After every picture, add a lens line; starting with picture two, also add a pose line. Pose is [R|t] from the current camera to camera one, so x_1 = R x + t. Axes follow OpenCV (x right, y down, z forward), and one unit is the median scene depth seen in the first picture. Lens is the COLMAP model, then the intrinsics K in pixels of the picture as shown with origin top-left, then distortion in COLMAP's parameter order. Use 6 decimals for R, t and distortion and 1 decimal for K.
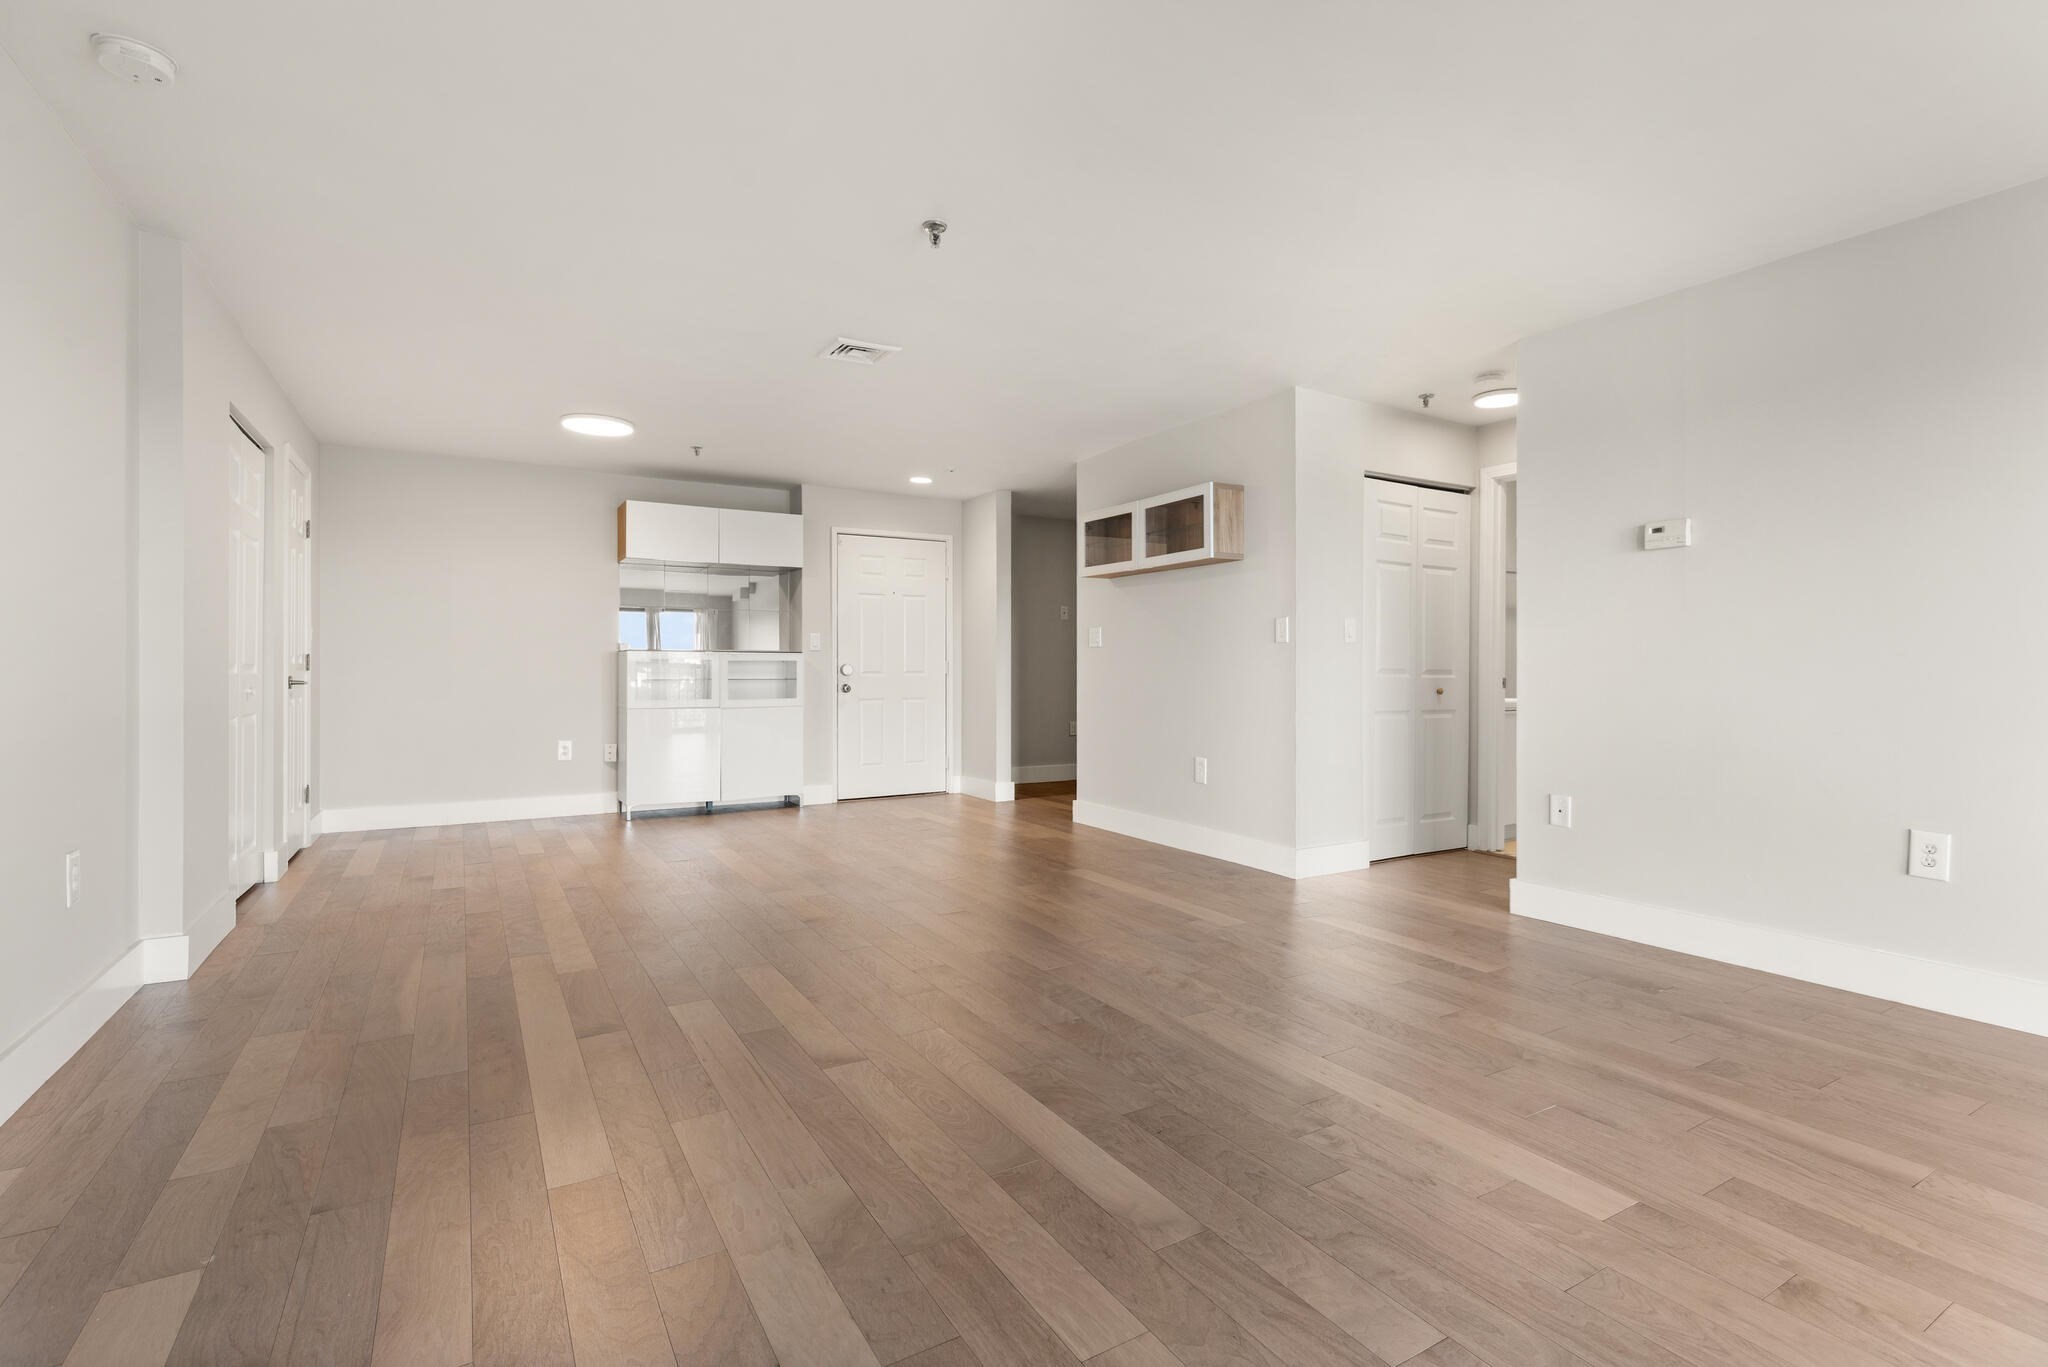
lens RADIAL K [[937.1, 0, 1004.6], [0, 937.1, 667.1], [0, 0, 1]] dist [0.004114, 0.000035]
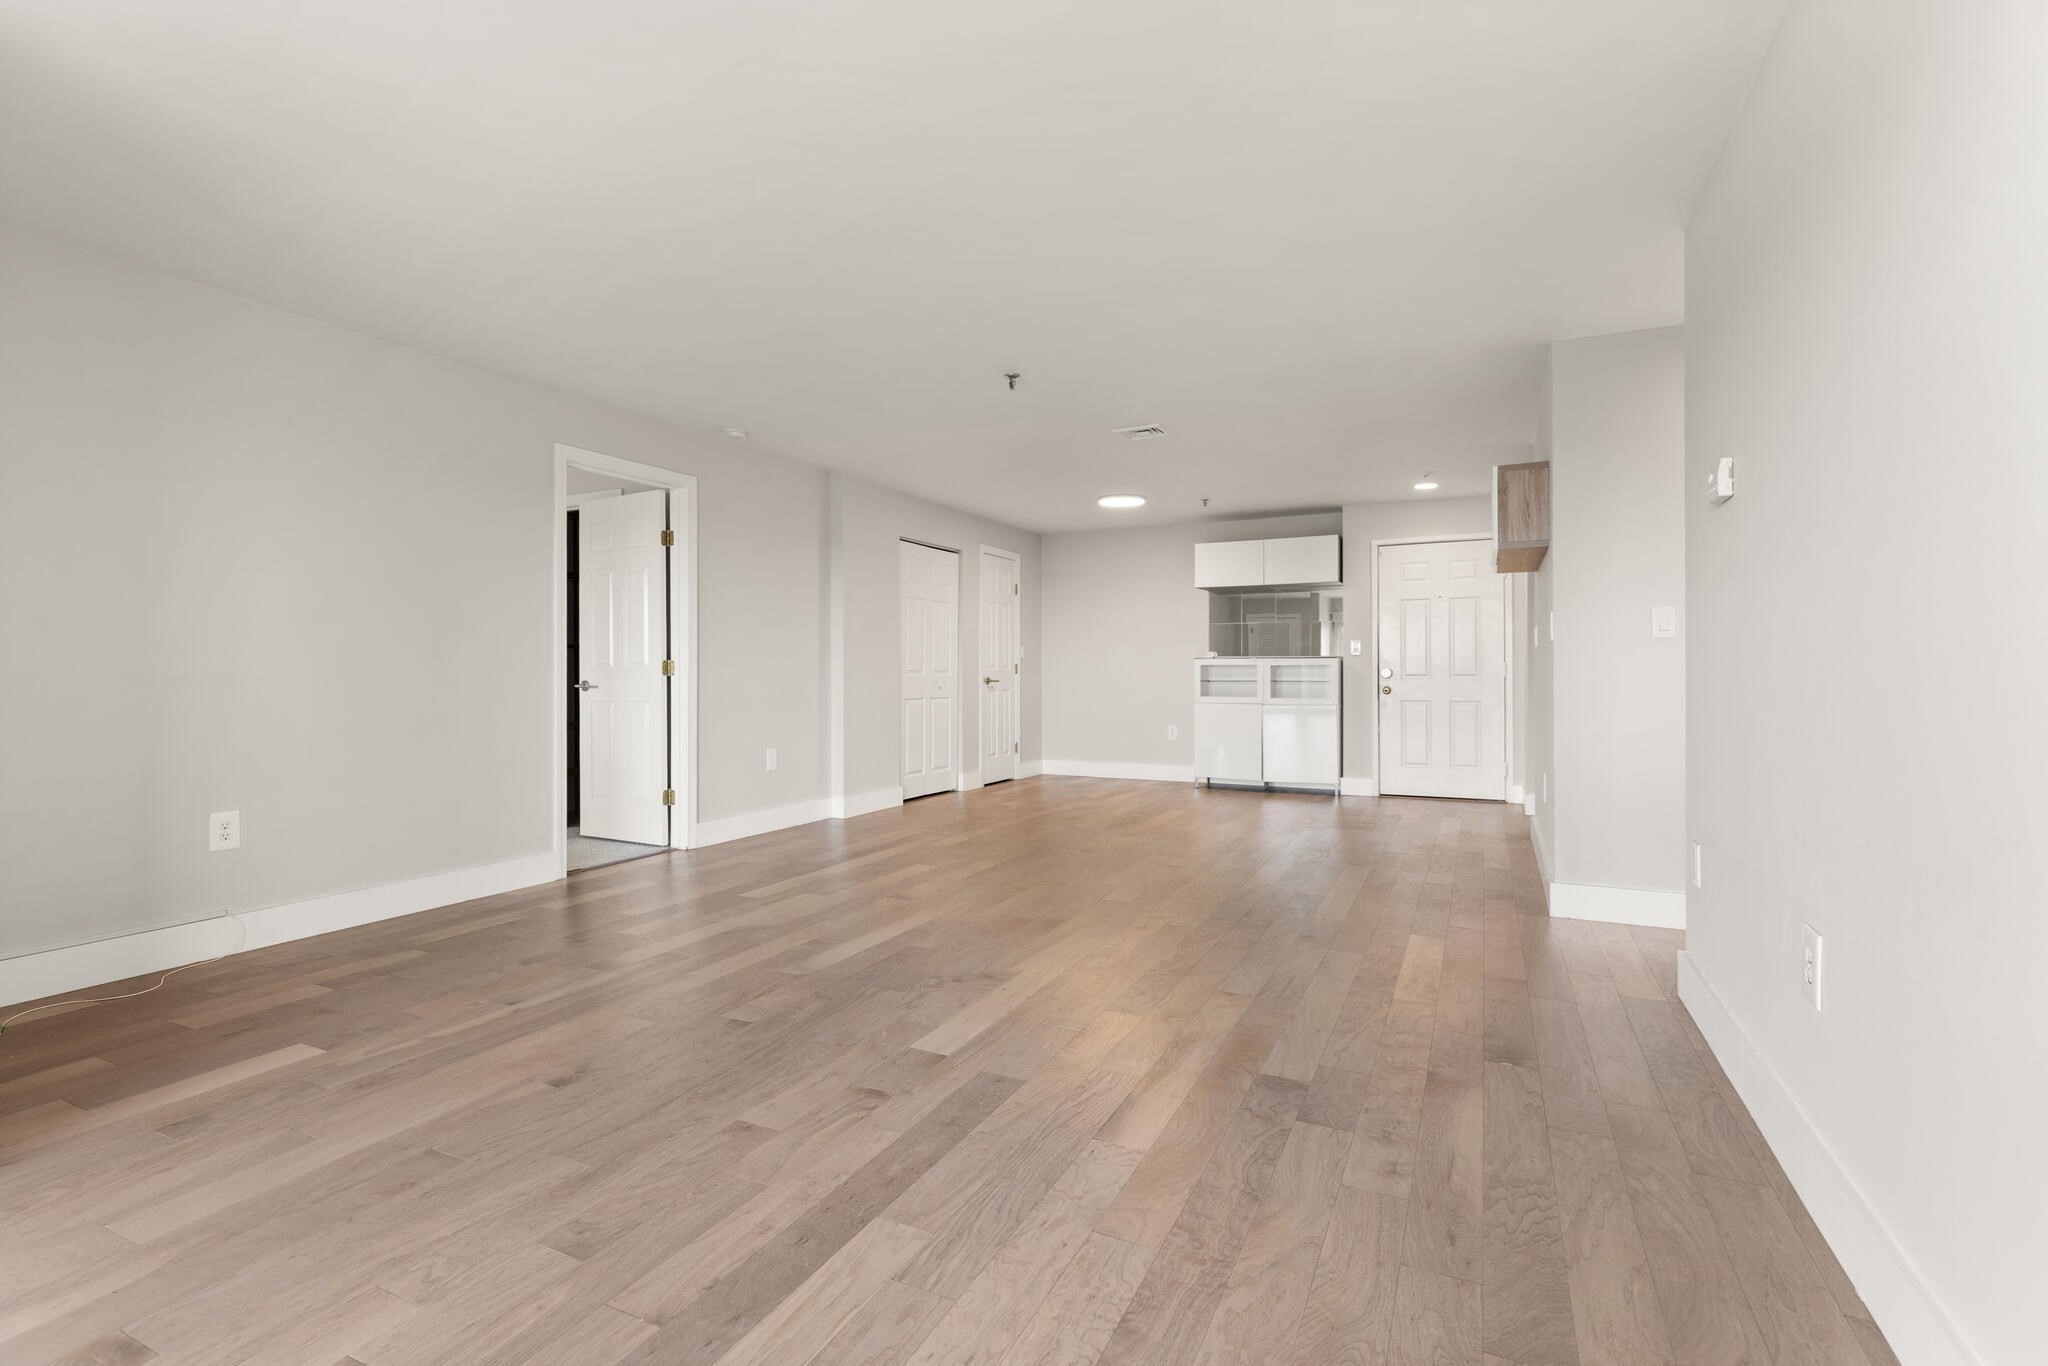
lens RADIAL K [[900.1, 0, 1024.2], [0, 900.1, 673.5], [0, 0, 1]] dist [0.004328, -0.000064]
pose [[0.559744, -0.000825, -0.828666, 0.848263], [0.003728, 0.999992, 0.001523, 0.000667], [0.828658, -0.003941, 0.559742, 0.160496]]
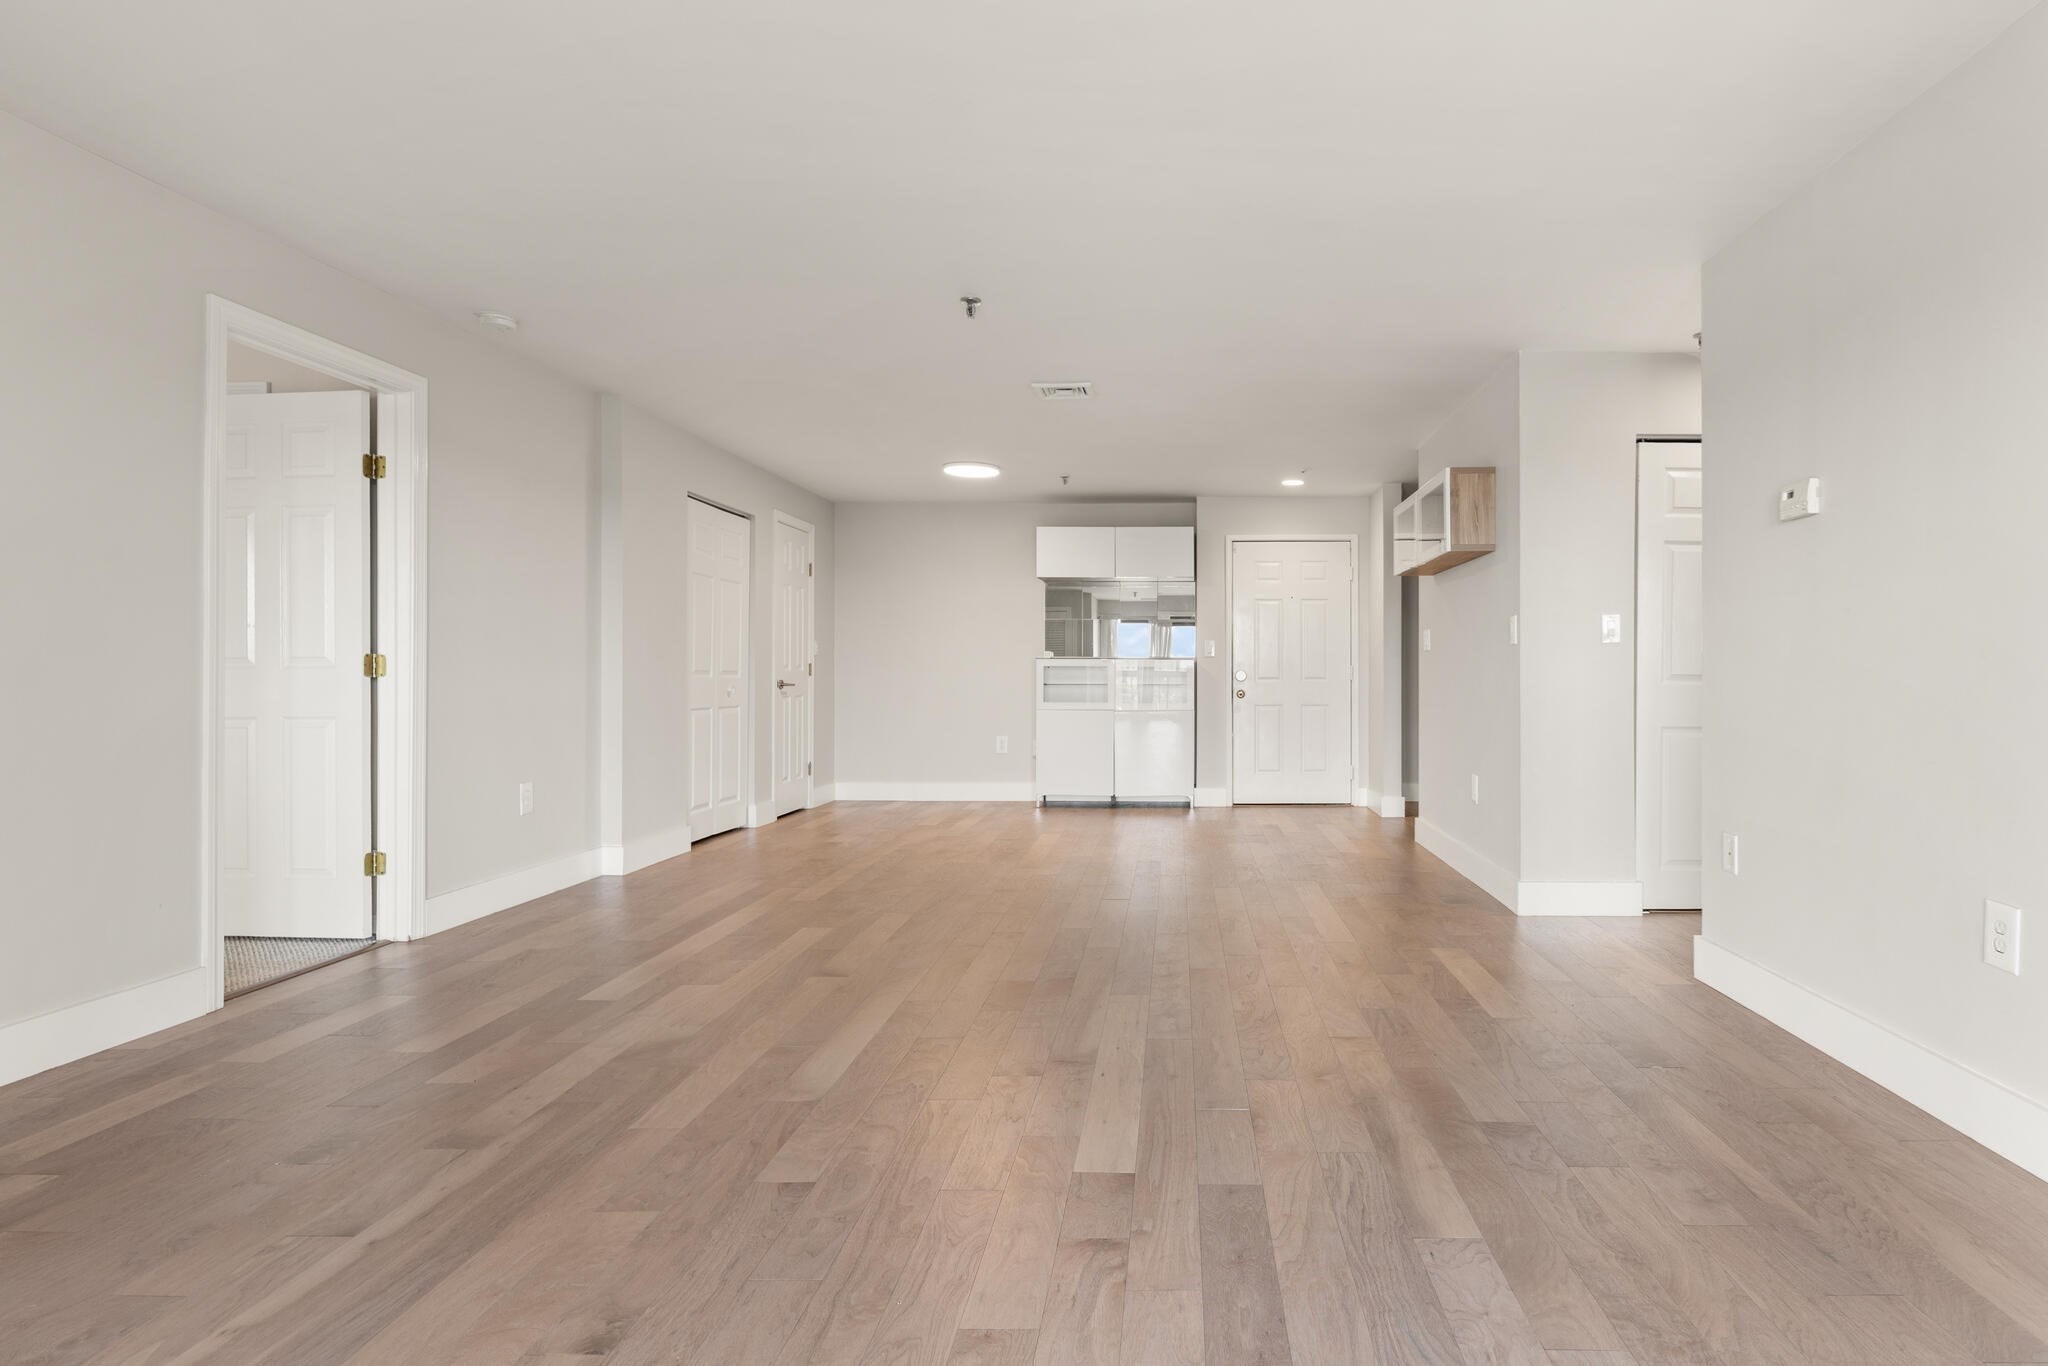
lens RADIAL K [[1022.3, 0, 1146.1], [0, 1022.3, 674.2], [0, 0, 1]] dist [-0.000776, 0.000725]
pose [[0.856168, -0.000282, -0.516697, 0.591305], [0.000646, 1.000000, 0.000524, 0.001198], [0.516697, -0.000782, 0.856168, 0.006525]]
